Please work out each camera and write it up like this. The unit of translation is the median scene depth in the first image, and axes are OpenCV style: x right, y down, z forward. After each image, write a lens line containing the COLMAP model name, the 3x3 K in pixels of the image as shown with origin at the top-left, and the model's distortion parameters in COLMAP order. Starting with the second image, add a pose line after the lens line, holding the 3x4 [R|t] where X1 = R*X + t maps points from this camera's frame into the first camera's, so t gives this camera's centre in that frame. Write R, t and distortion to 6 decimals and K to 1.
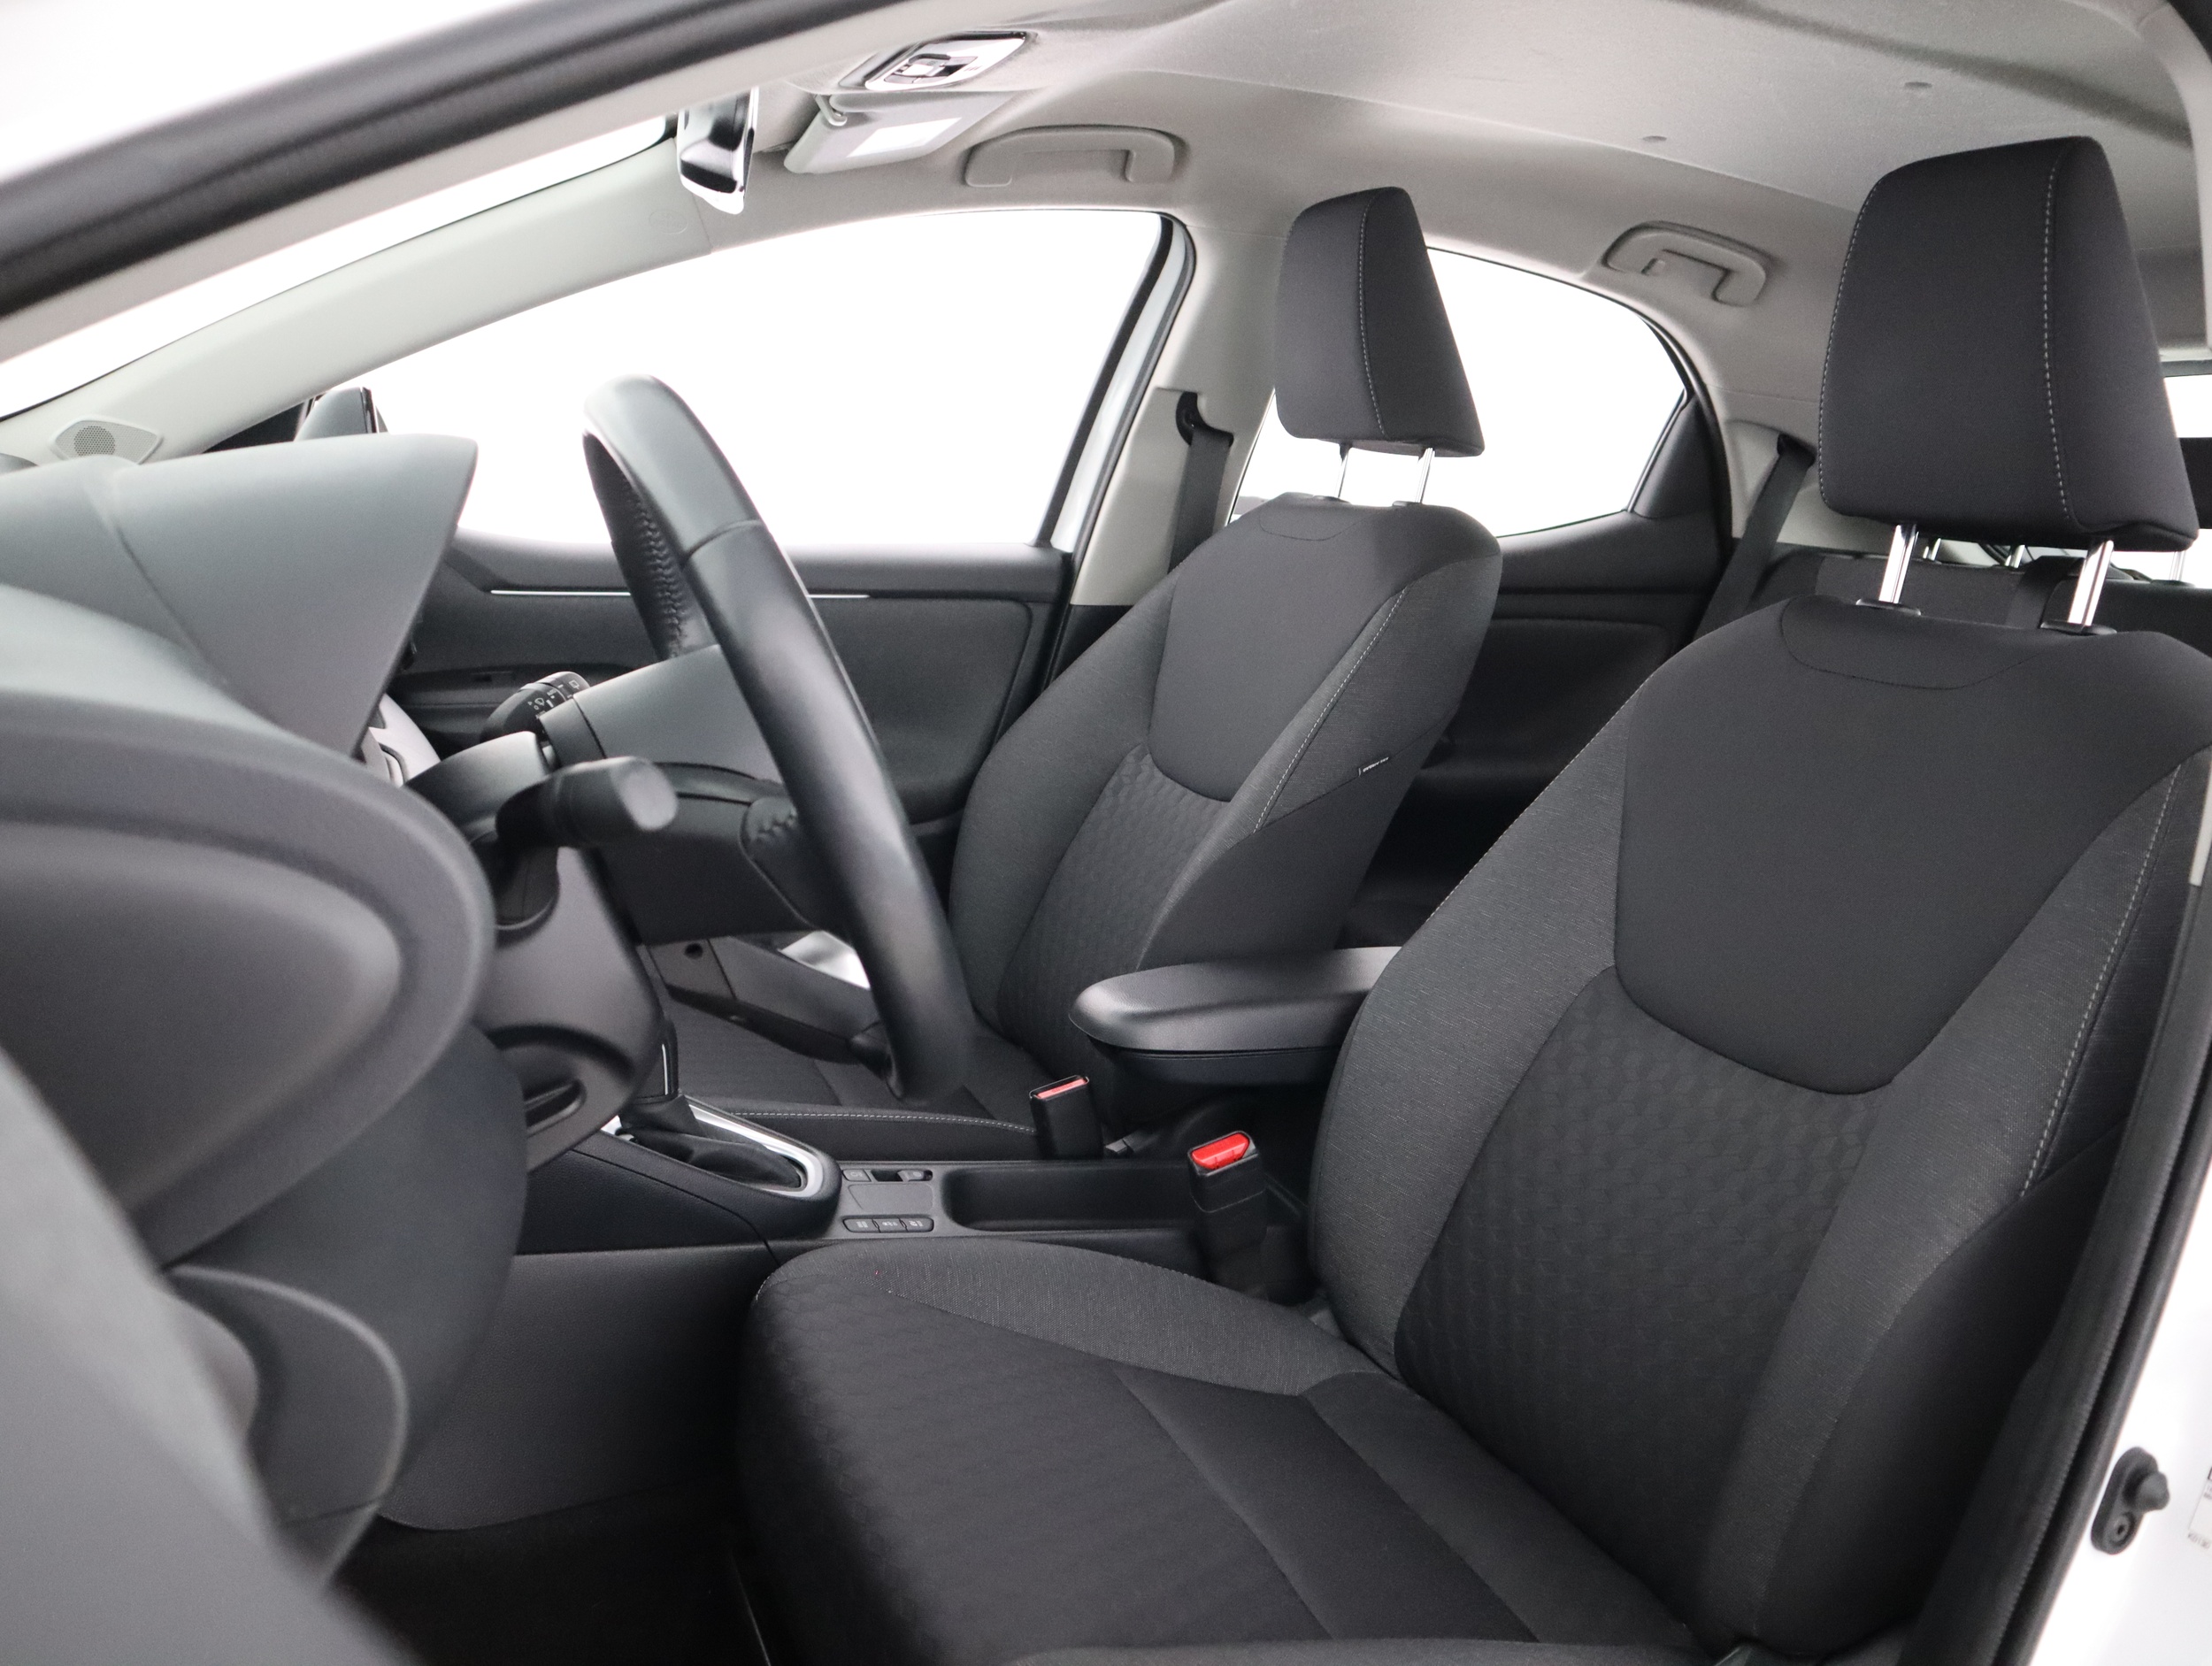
lens RADIAL K [[1643.5, 0, 1143.5], [0, 1643.5, 826.8], [0, 0, 1]] dist [-0.157586, 0.089527]
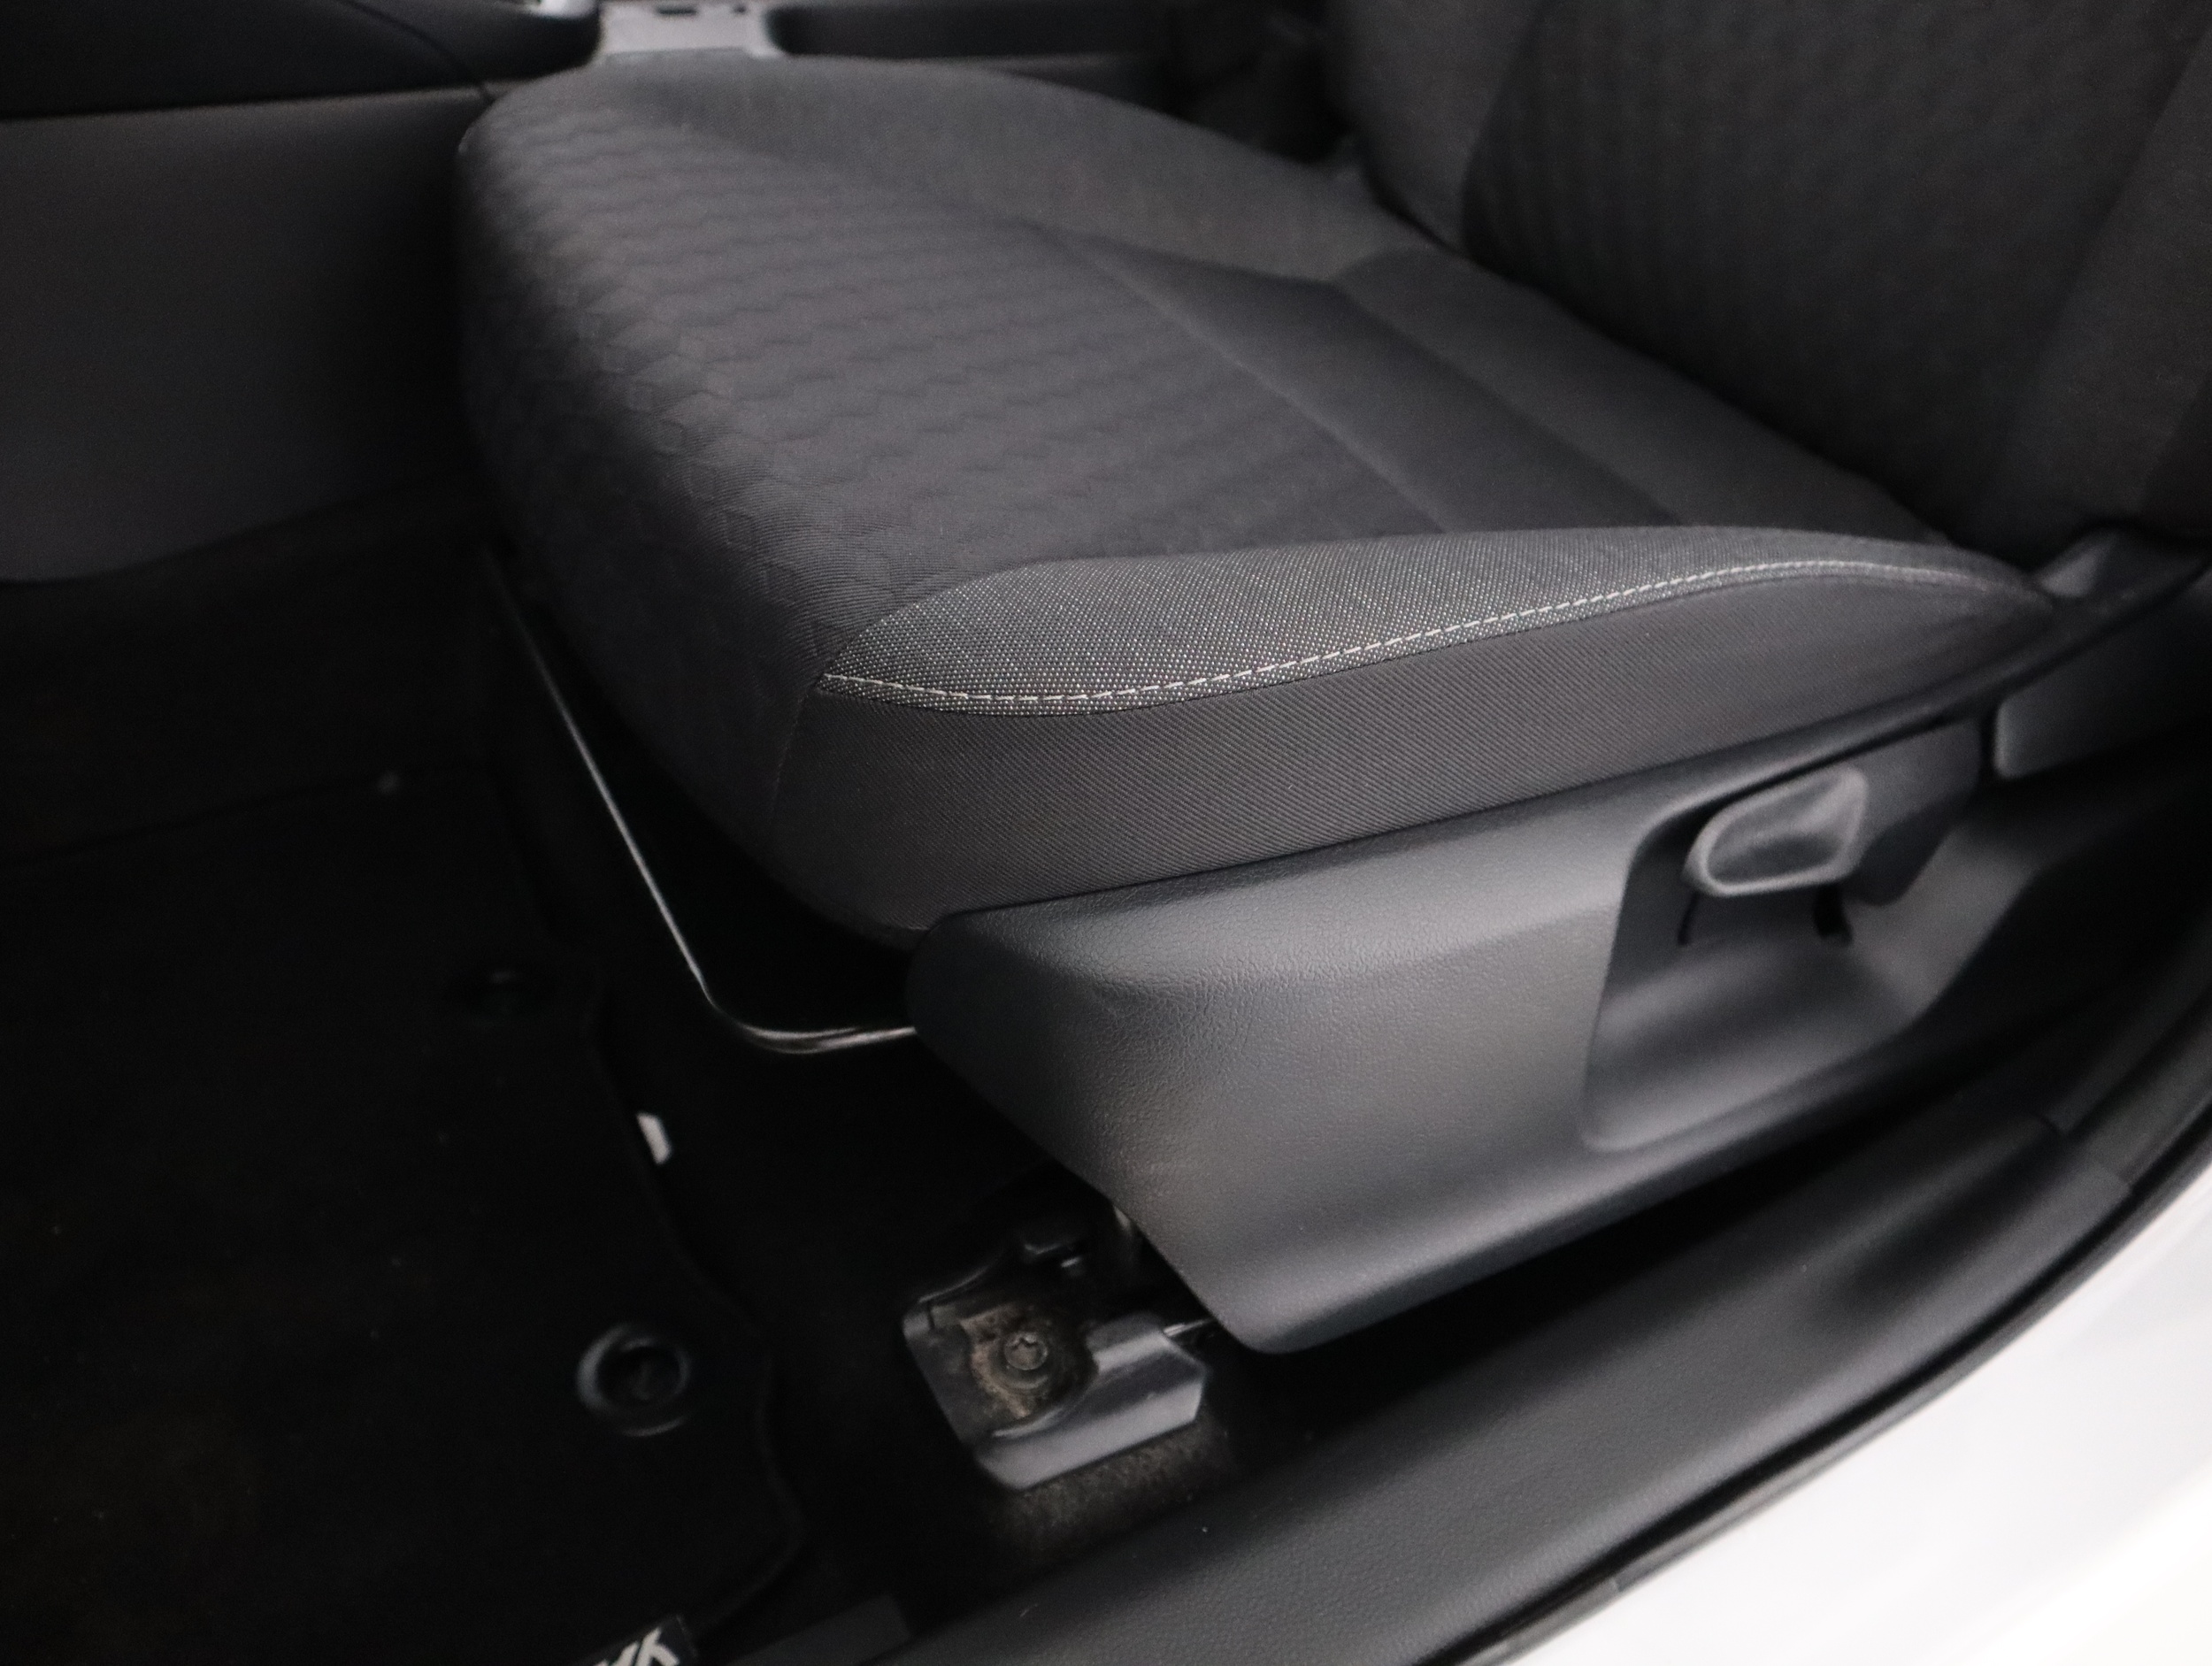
lens RADIAL K [[1643.5, 0, 1143.5], [0, 1643.5, 826.8], [0, 0, 1]] dist [-0.157586, 0.089527]
pose [[0.994663, -0.097968, 0.032385, -0.026955], [0.067341, 0.854162, 0.515629, 0.195784], [-0.078177, -0.510696, 0.856200, 0.303394]]
